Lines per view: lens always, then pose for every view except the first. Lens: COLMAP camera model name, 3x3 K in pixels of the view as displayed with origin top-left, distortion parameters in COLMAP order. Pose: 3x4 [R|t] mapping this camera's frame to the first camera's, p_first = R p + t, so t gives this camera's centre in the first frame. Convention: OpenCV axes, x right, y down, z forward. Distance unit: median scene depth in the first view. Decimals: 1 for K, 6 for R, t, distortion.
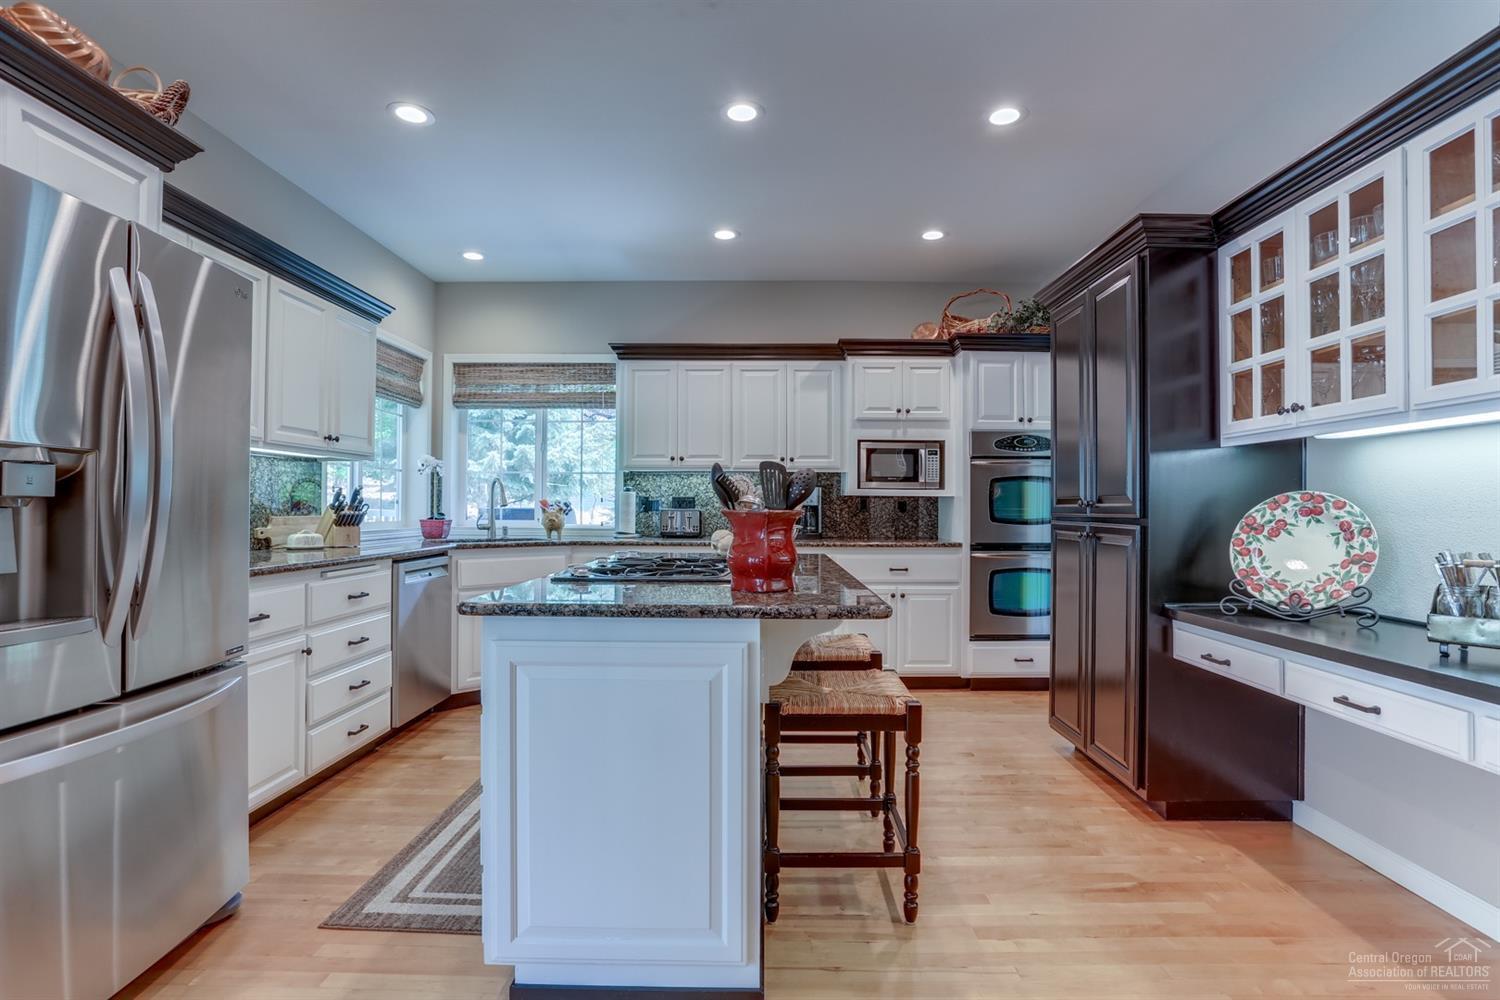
lens RADIAL K [[764.0, 0, 753.4], [0, 764.0, 497.5], [0, 0, 1]] dist [0.006160, -0.001965]
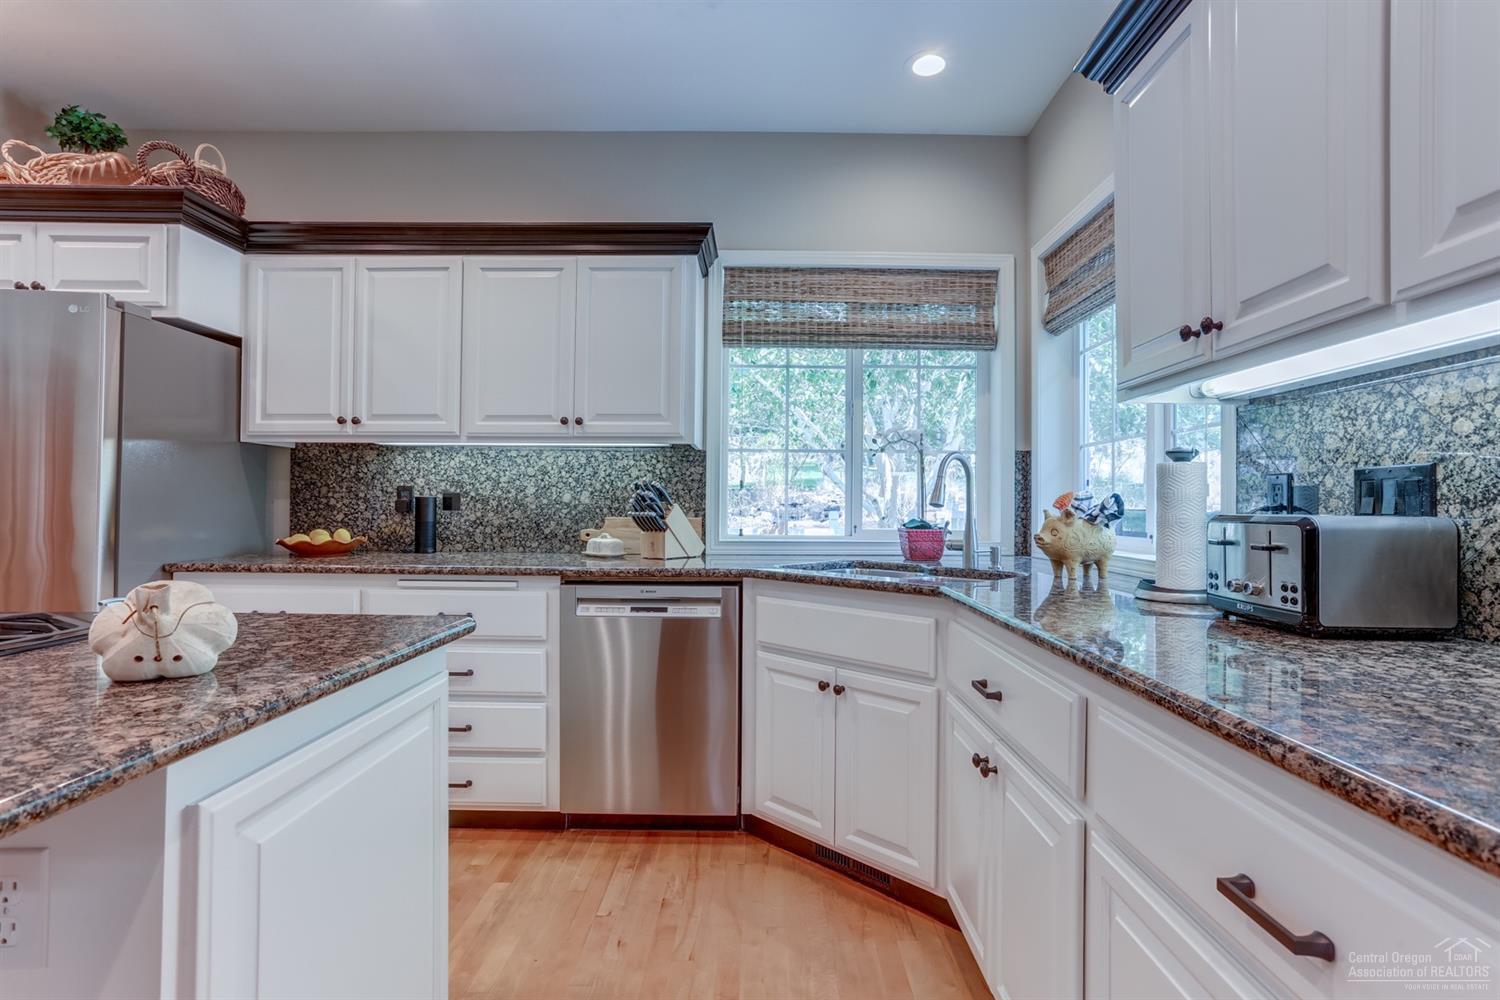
lens RADIAL K [[743.1, 0, 755.0], [0, 743.1, 493.1], [0, 0, 1]] dist [-0.012650, 0.011012]
pose [[-0.010219, -0.025789, -0.999615, 0.229432], [0.002329, 0.999664, -0.025814, 0.019276], [0.999945, -0.002592, -0.010155, 1.160519]]
